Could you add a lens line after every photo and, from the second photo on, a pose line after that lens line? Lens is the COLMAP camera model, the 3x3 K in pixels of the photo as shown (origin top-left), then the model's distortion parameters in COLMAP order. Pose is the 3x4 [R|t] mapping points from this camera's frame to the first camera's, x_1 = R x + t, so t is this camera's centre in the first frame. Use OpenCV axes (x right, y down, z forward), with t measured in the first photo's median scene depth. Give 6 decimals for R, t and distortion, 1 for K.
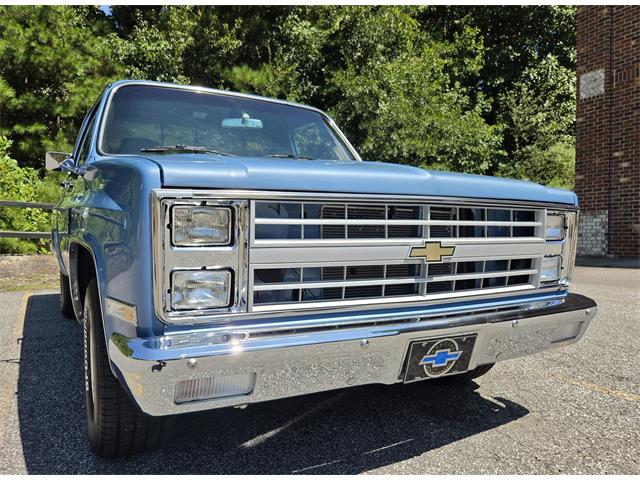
lens RADIAL K [[476.5, 0, 300.5], [0, 476.5, 266.8], [0, 0, 1]] dist [0.034840, -0.009823]
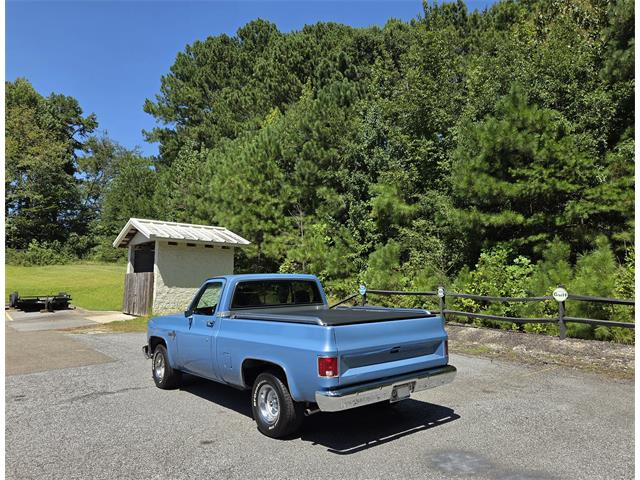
lens RADIAL K [[457.4, 0, 310.4], [0, 457.4, 249.7], [0, 0, 1]] dist [0.077467, -0.064375]
pose [[0.160802, -0.056201, -0.985385, 0.705317], [-0.081384, 0.994223, -0.069985, -0.101940], [0.983626, 0.091448, 0.155299, 0.131388]]
